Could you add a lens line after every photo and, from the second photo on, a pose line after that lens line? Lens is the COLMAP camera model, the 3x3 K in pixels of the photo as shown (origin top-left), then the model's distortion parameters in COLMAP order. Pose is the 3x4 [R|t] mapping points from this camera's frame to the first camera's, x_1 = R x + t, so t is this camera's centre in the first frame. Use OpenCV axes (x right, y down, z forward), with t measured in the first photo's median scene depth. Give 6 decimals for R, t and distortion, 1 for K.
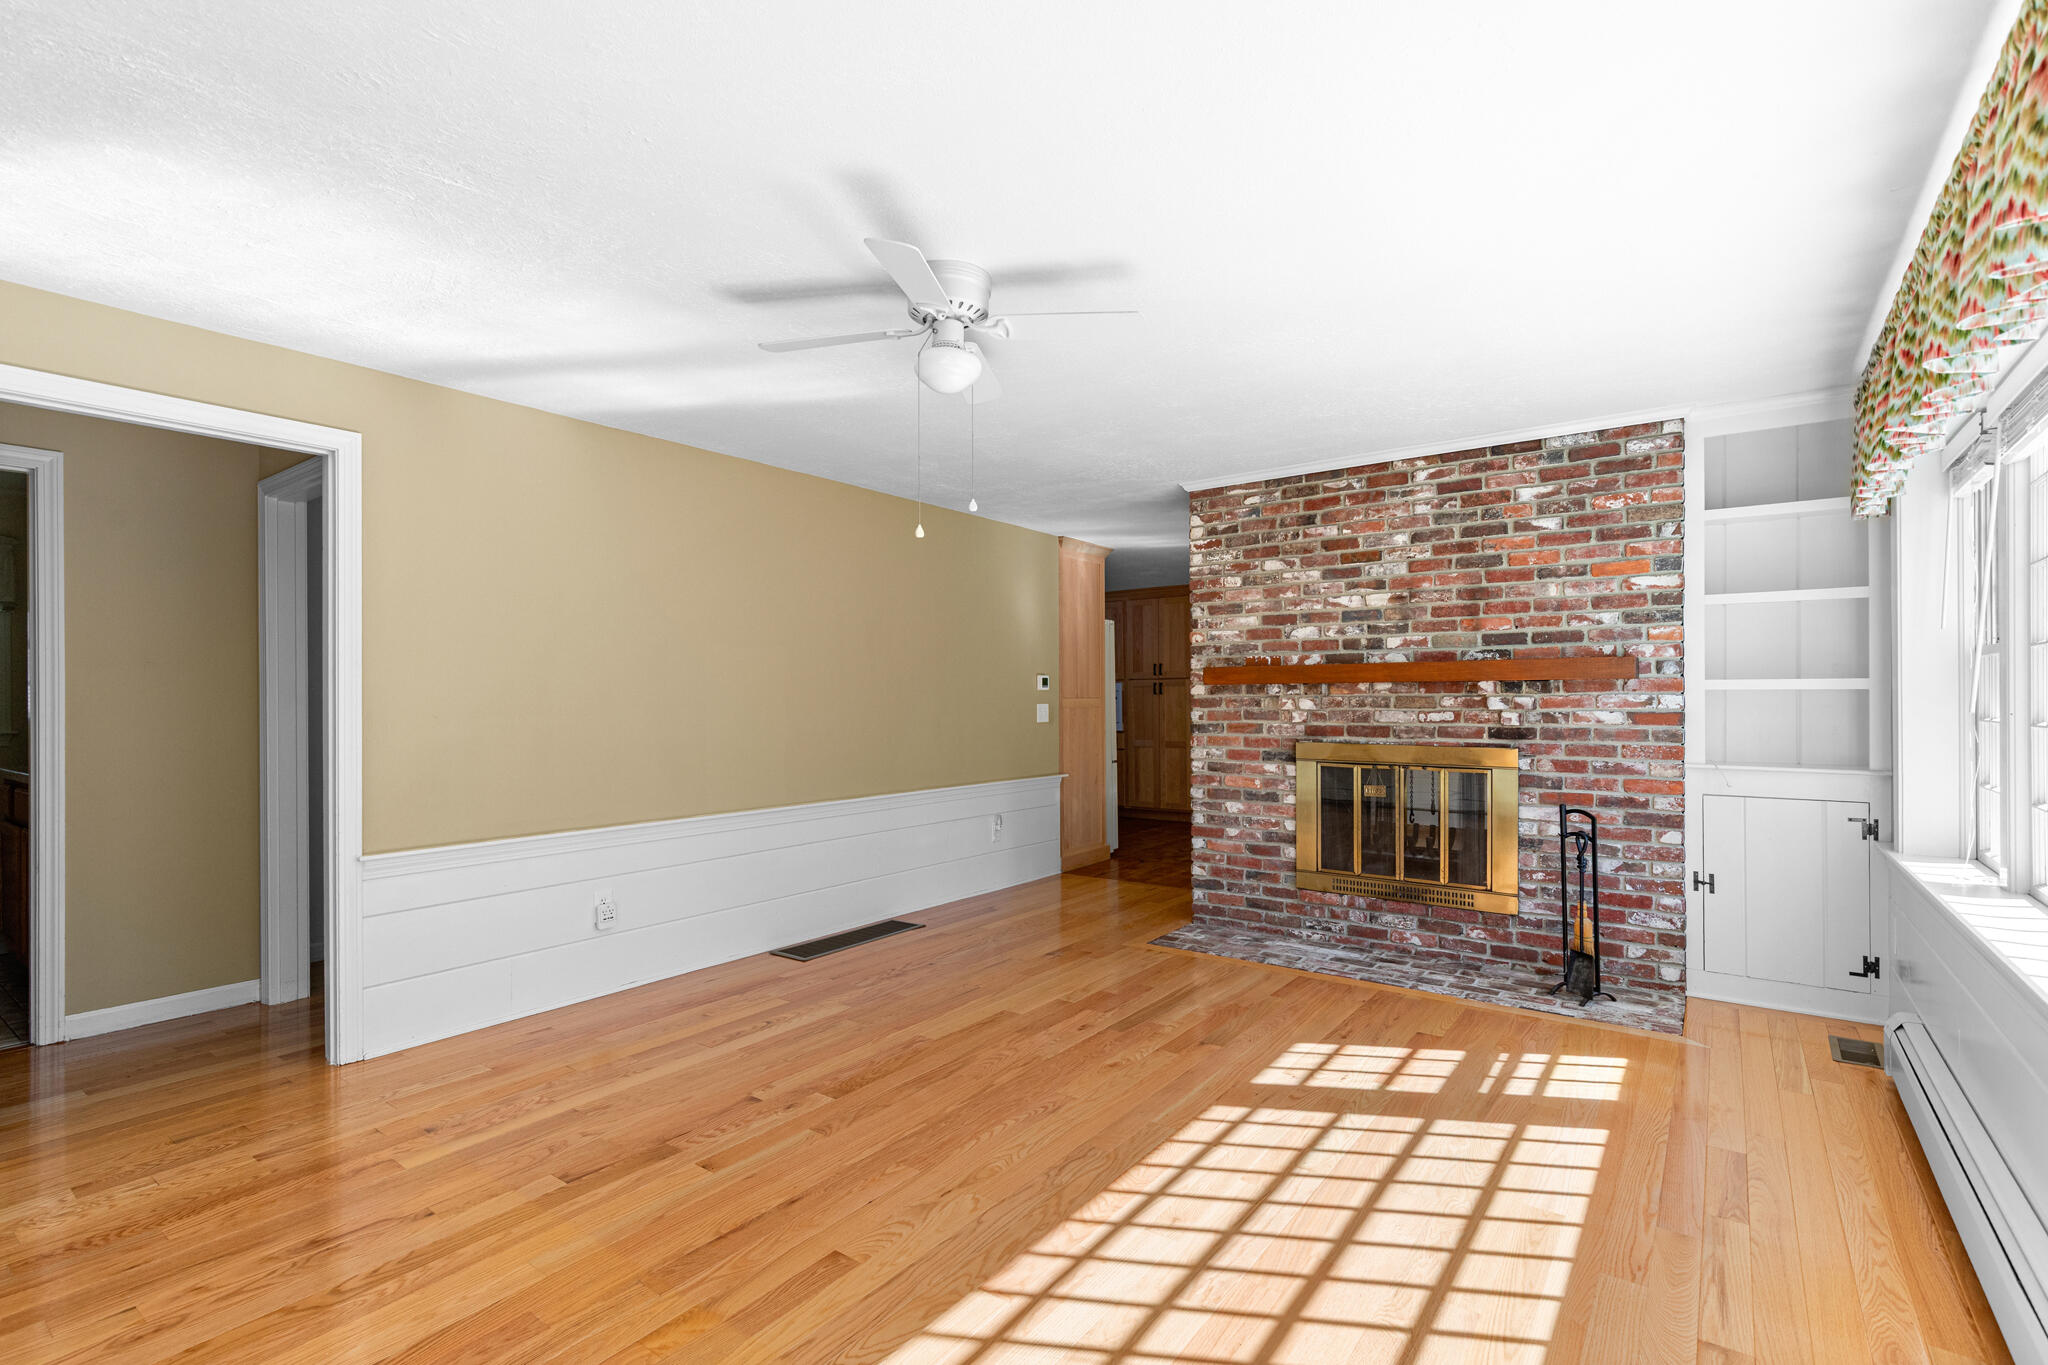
lens RADIAL K [[934.2, 0, 1026.9], [0, 934.2, 695.4], [0, 0, 1]] dist [0.005322, 0.000376]
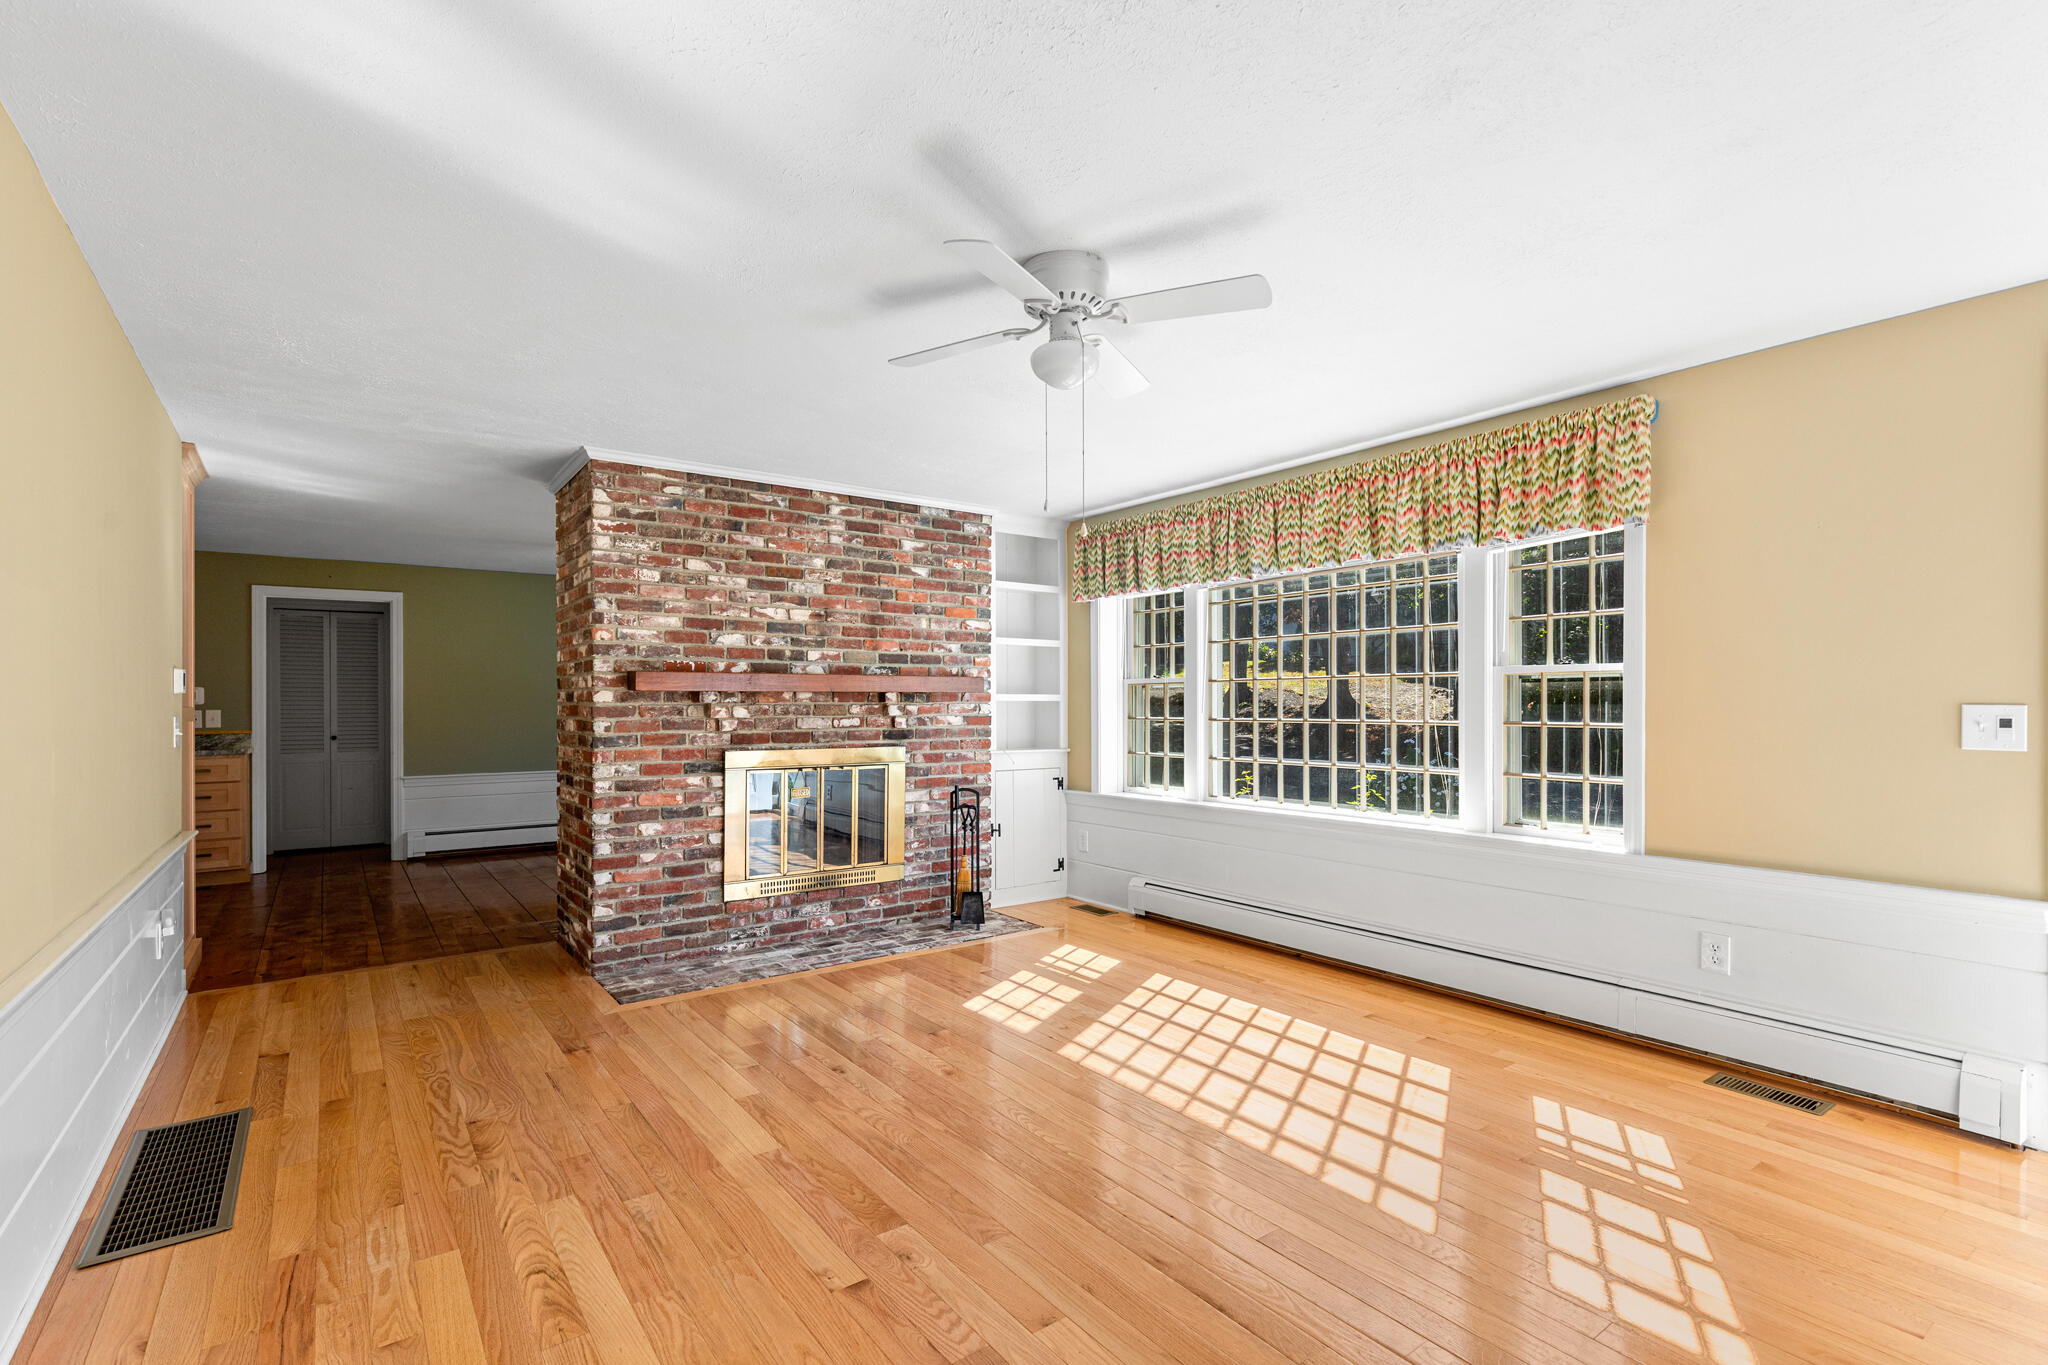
lens RADIAL K [[942.0, 0, 1035.1], [0, 942.0, 701.3], [0, 0, 1]] dist [0.003235, 0.000234]
pose [[0.286888, 0.007179, 0.957937, -0.597432], [-0.001102, 0.999974, -0.007164, 0.004591], [-0.957964, 0.001000, 0.286888, 0.438559]]
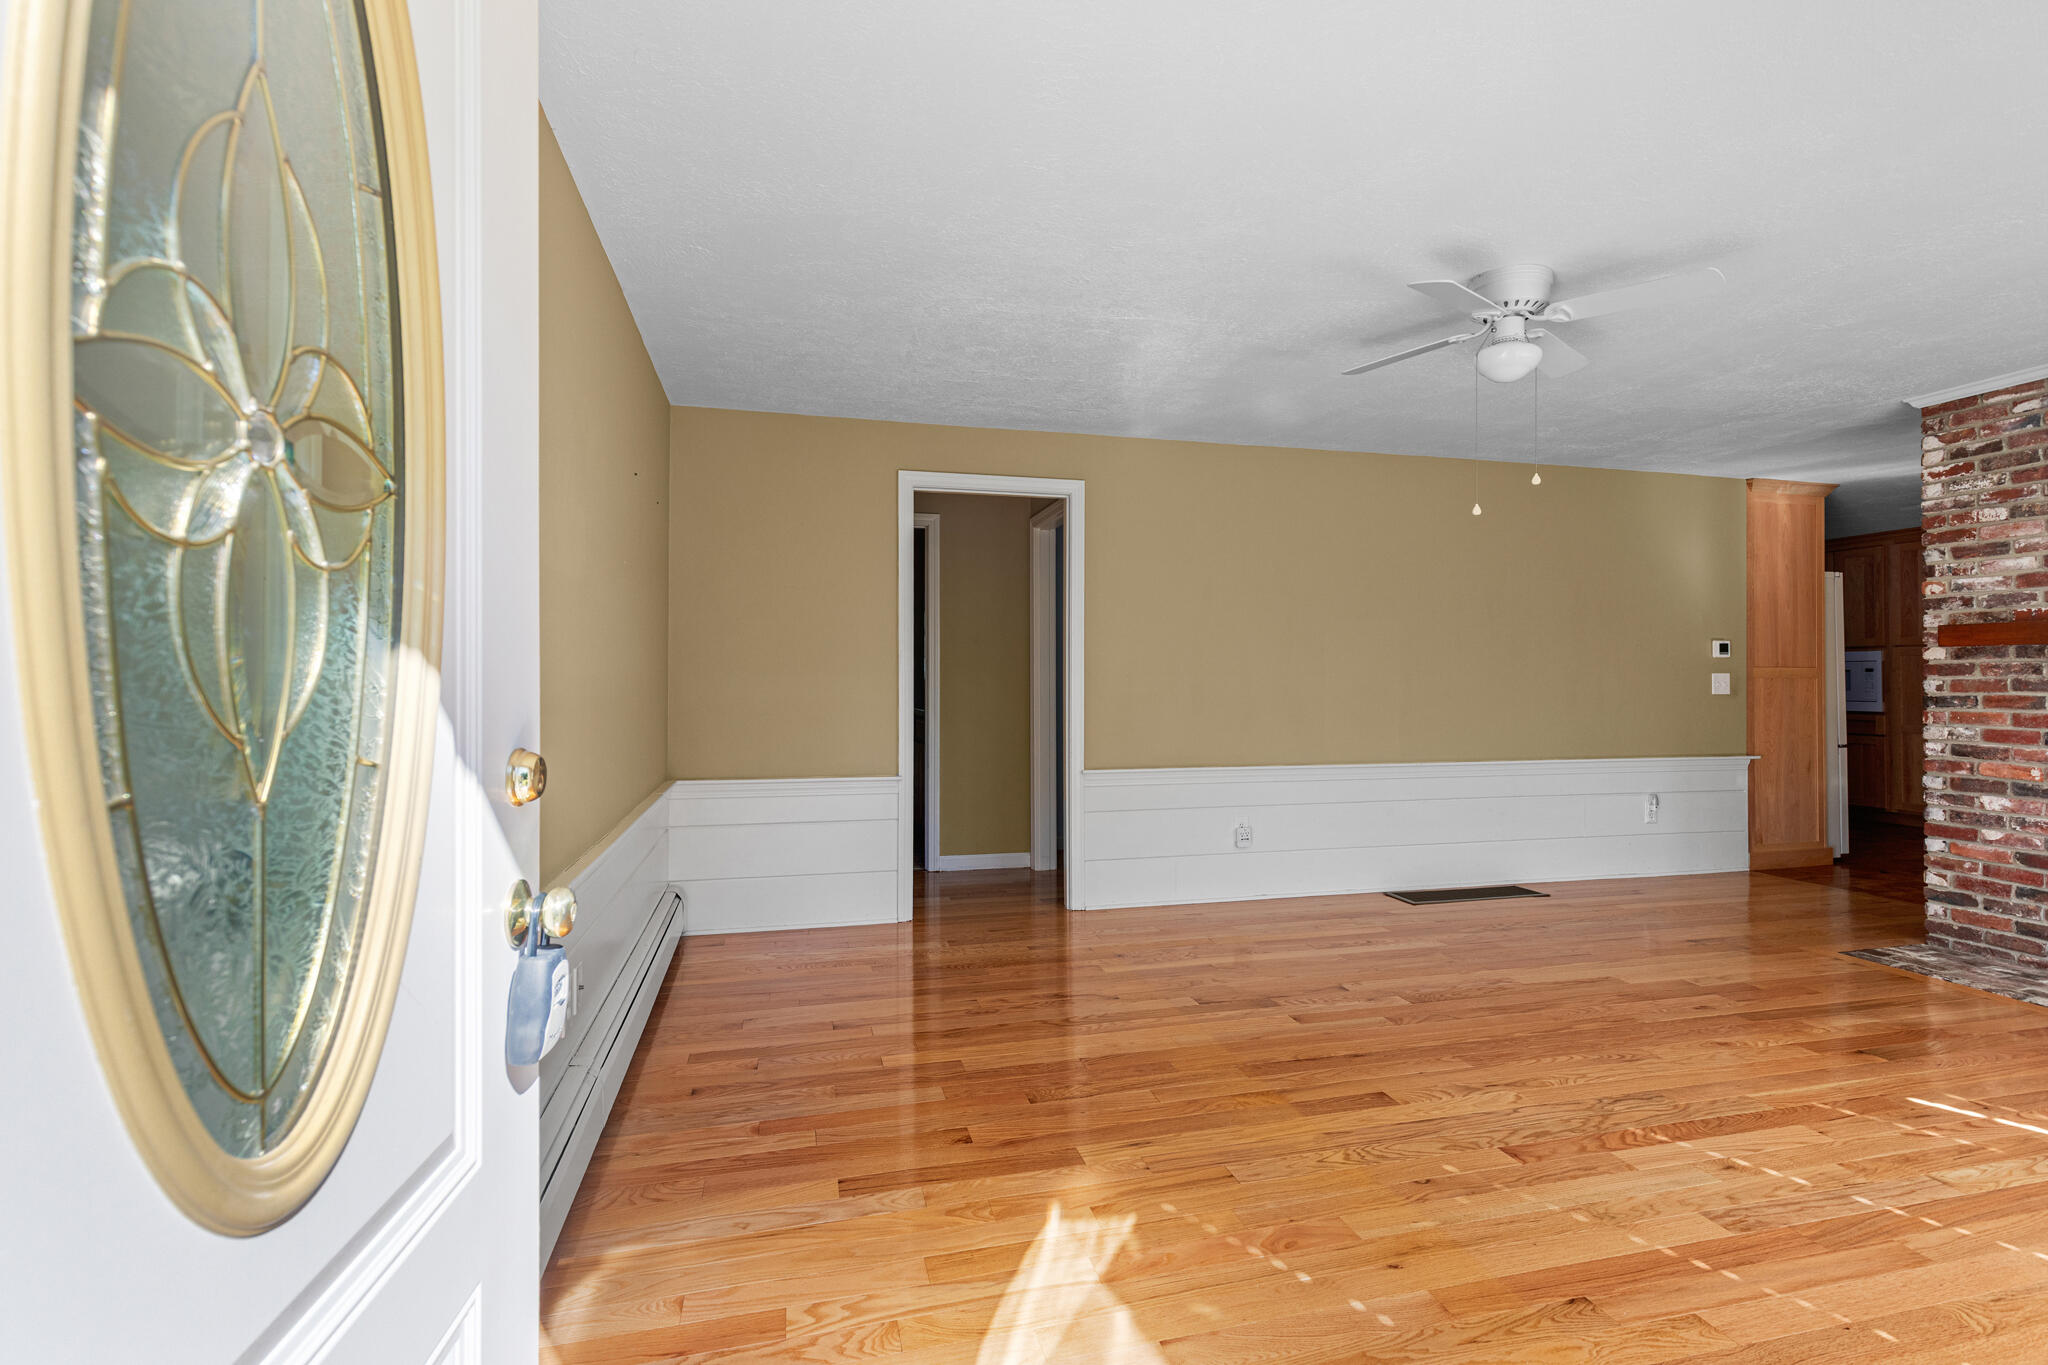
lens RADIAL K [[936.0, 0, 1025.6], [0, 936.0, 669.3], [0, 0, 1]] dist [0.000473, 0.000055]
pose [[0.771086, 0.000616, -0.636731, 0.106927], [-0.002649, 0.999994, -0.002240, 0.013108], [0.636725, 0.003414, 0.771083, -0.131929]]
